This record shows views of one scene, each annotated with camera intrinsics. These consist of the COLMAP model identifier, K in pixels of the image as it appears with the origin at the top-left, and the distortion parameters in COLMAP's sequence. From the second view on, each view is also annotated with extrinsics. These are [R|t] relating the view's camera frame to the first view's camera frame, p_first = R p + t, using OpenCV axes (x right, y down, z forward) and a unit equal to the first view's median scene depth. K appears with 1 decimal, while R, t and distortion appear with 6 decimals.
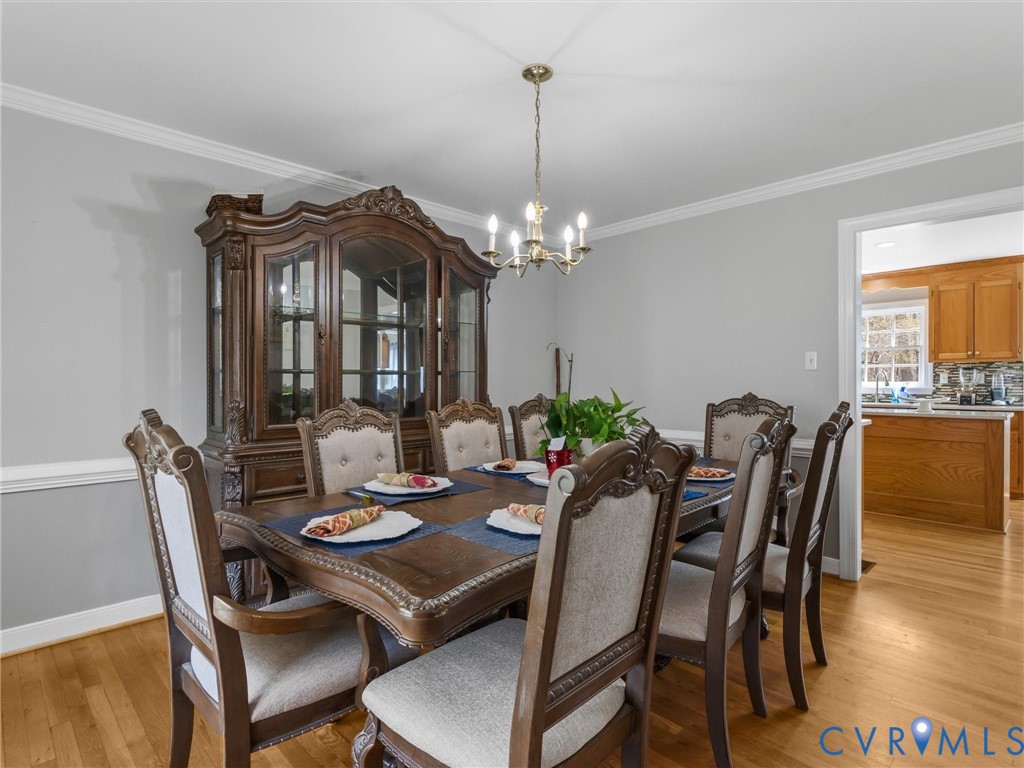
lens RADIAL K [[543.2, 0, 511.3], [0, 543.2, 381.6], [0, 0, 1]] dist [-0.004082, -0.001473]
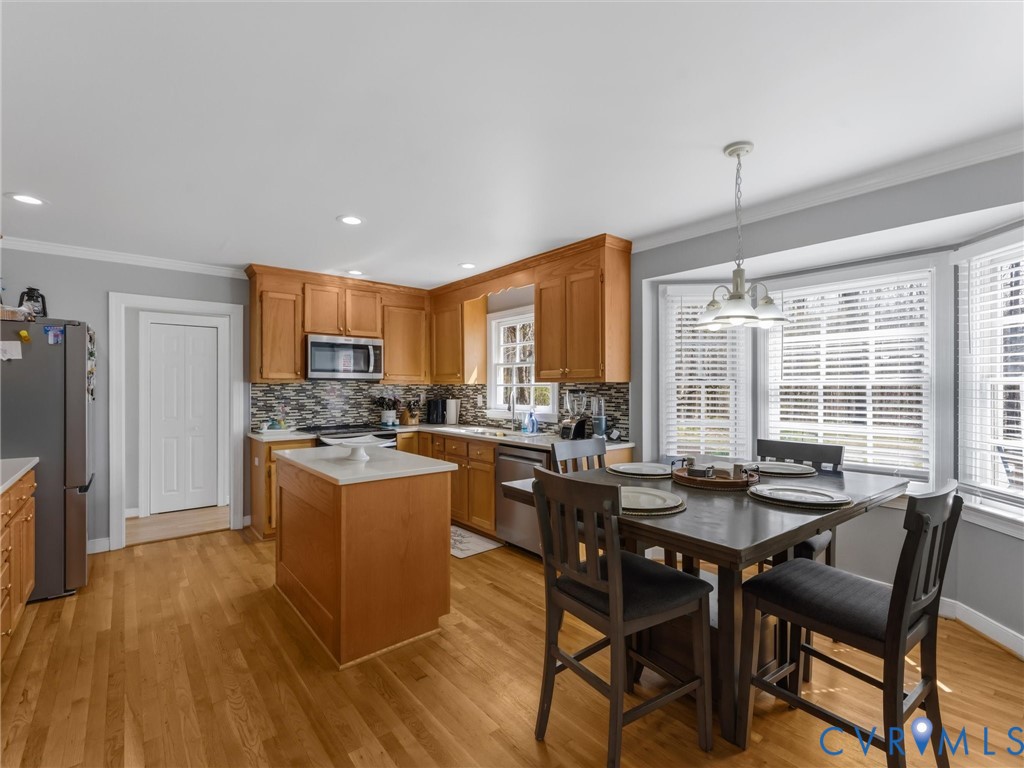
lens RADIAL K [[477.5, 0, 516.0], [0, 477.5, 389.5], [0, 0, 1]] dist [0.000956, -0.002005]
pose [[0.996791, -0.000182, -0.080052, 0.806537], [0.000418, 0.999996, 0.002934, -0.027621], [0.080051, -0.002958, 0.996786, 0.322428]]
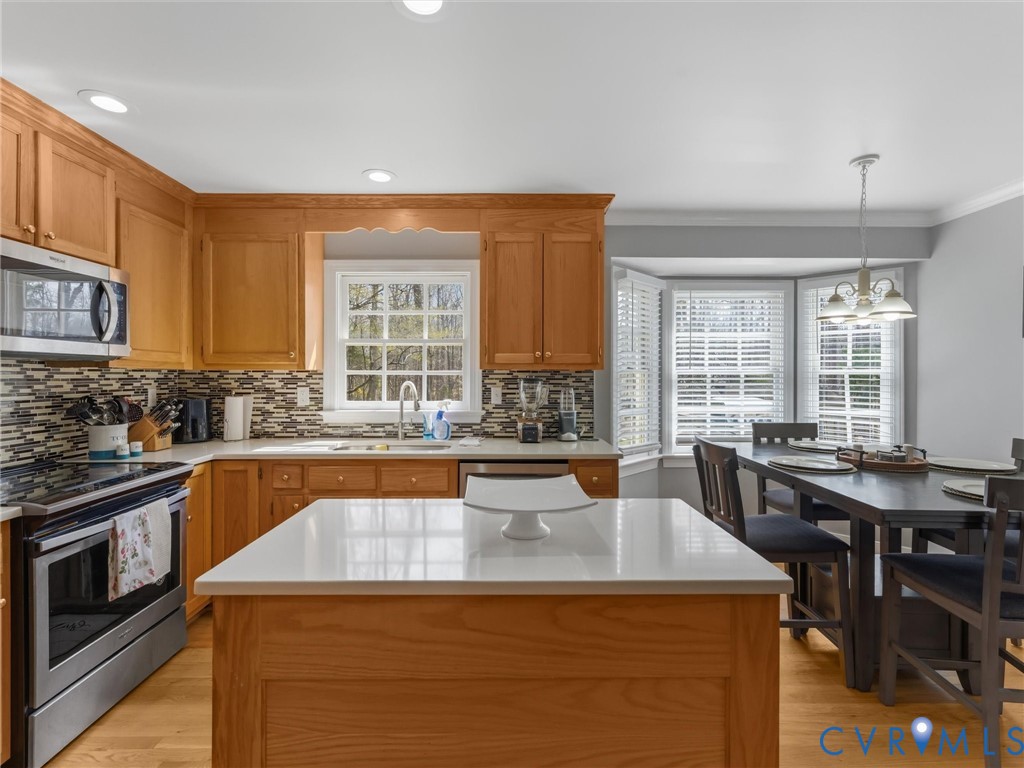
lens RADIAL K [[477.5, 0, 510.1], [0, 477.5, 375.9], [0, 0, 1]] dist [0.000956, -0.002005]
pose [[0.688657, 0.000547, 0.725087, 0.440865], [0.000284, 0.999999, -0.001024, -0.027945], [-0.725087, 0.000911, 0.688656, 0.646366]]
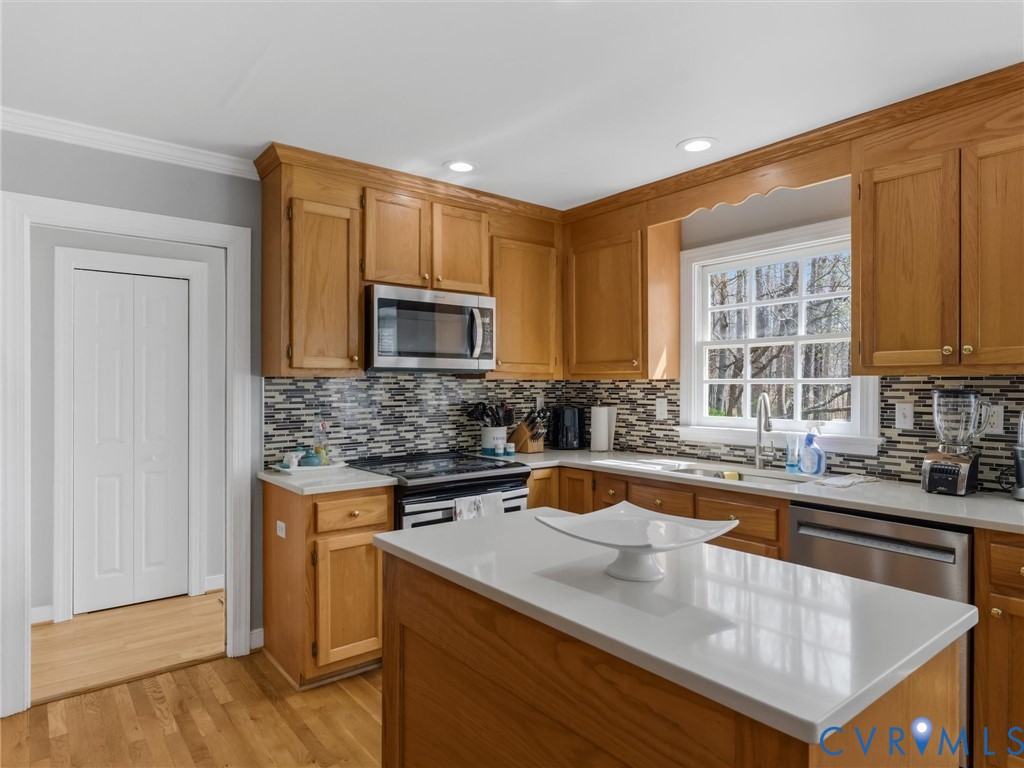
lens RADIAL K [[617.9, 0, 512.1], [0, 617.9, 387.5], [0, 0, 1]] dist [-0.004436, -0.000068]
pose [[0.995193, 0.000044, -0.097932, 0.582006], [0.000118, 0.999999, 0.001642, -0.027821], [0.097931, -0.001646, 0.995192, 0.552303]]
